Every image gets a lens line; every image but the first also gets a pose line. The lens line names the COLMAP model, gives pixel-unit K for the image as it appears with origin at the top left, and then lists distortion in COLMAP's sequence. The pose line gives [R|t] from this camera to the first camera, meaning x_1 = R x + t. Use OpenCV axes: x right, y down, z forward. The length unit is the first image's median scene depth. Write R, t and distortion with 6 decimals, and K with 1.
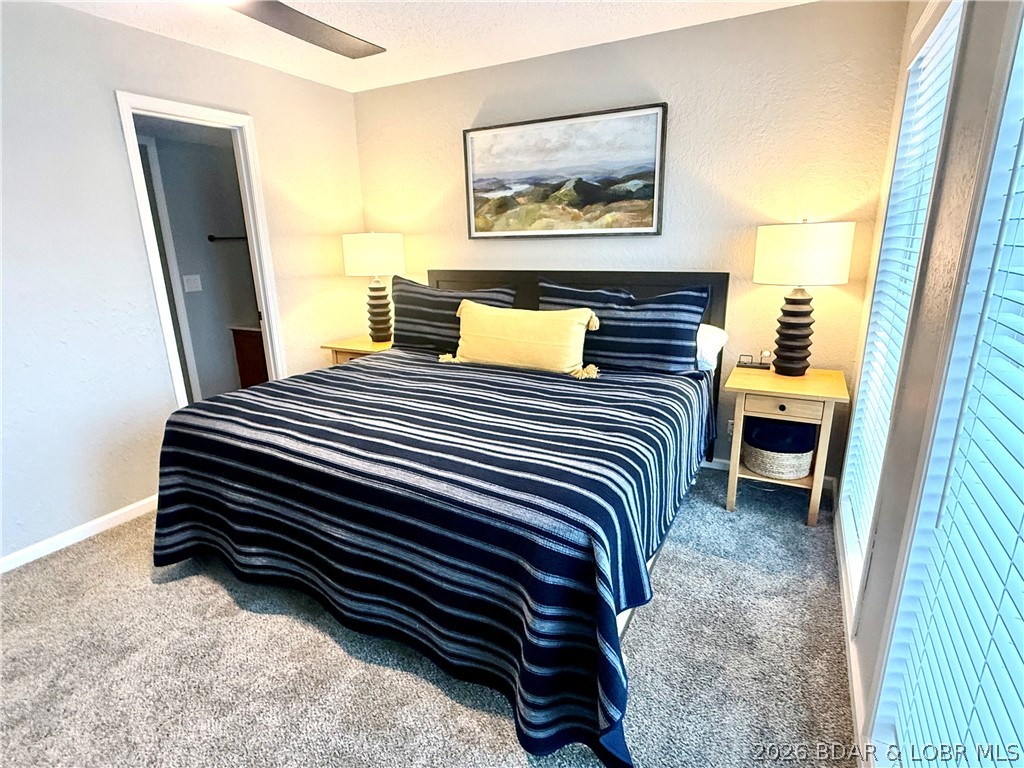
lens RADIAL K [[531.1, 0, 513.9], [0, 531.1, 386.0], [0, 0, 1]] dist [-0.001838, 0.000113]
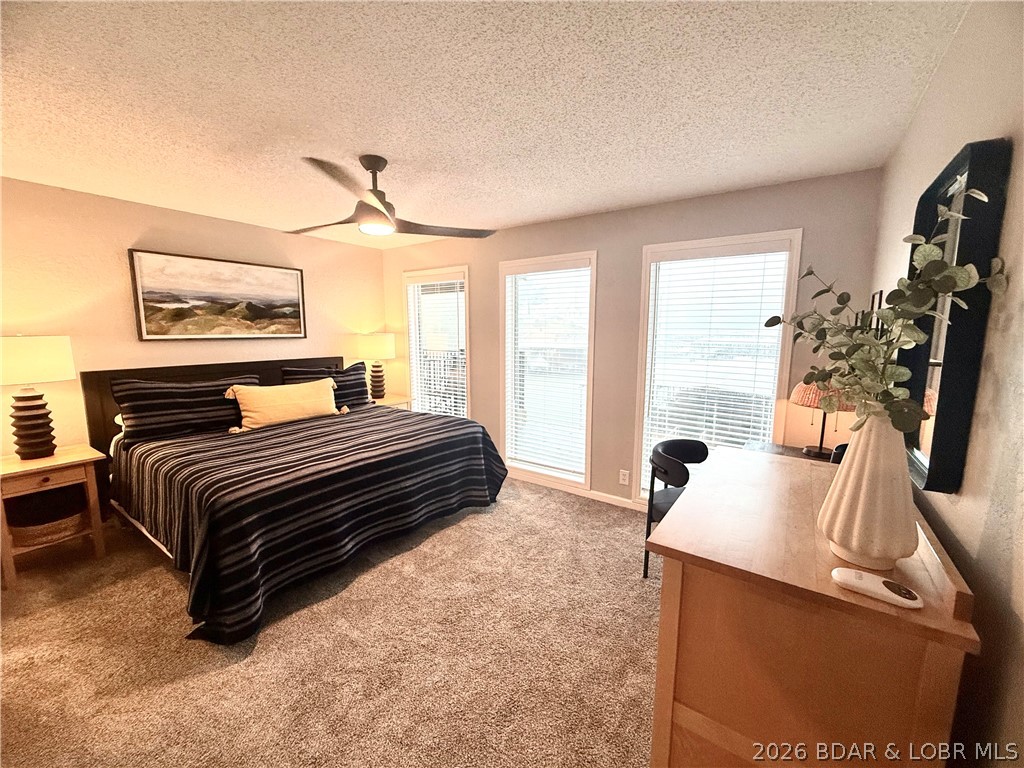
lens RADIAL K [[409.2, 0, 511.5], [0, 409.2, 387.5], [0, 0, 1]] dist [-0.000074, 0.000035]
pose [[0.125699, -0.118154, 0.985007, -0.957677], [0.261859, 0.961622, 0.081932, -0.053729], [-0.956885, 0.247634, 0.151815, 0.160839]]
